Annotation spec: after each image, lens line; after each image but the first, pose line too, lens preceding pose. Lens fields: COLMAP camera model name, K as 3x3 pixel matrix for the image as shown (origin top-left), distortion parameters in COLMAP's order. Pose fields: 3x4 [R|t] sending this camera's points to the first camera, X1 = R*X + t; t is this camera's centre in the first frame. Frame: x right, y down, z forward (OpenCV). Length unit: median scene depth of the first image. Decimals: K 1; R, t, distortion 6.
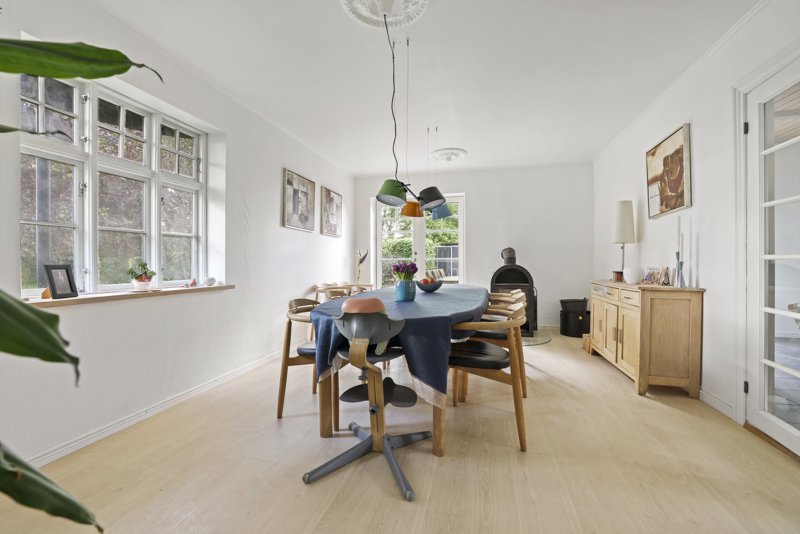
lens RADIAL K [[342.4, 0, 395.3], [0, 342.4, 264.2], [0, 0, 1]] dist [-0.039091, 0.000266]
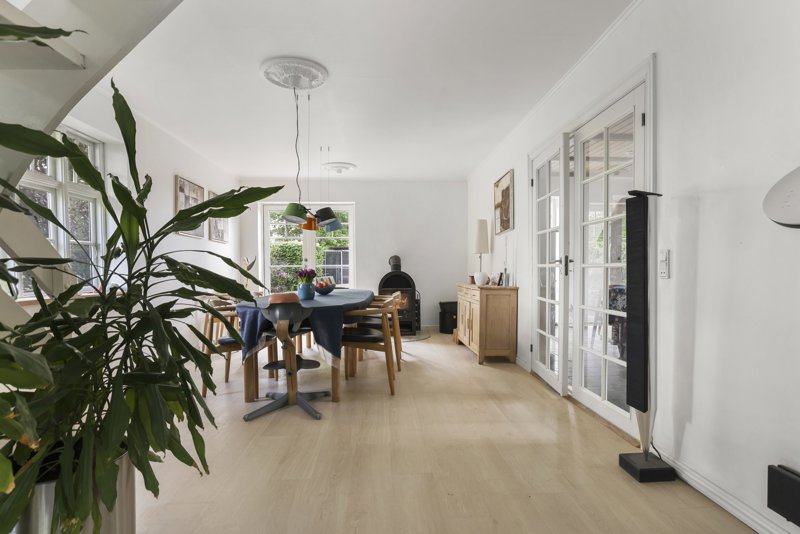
lens RADIAL K [[411.2, 0, 402.2], [0, 411.2, 282.1], [0, 0, 1]] dist [-0.001307, 0.000192]
pose [[0.952078, -0.010613, 0.305672, -0.086457], [0.002631, 0.999645, 0.026513, 0.002872], [-0.305845, -0.024438, 0.951768, -0.482394]]
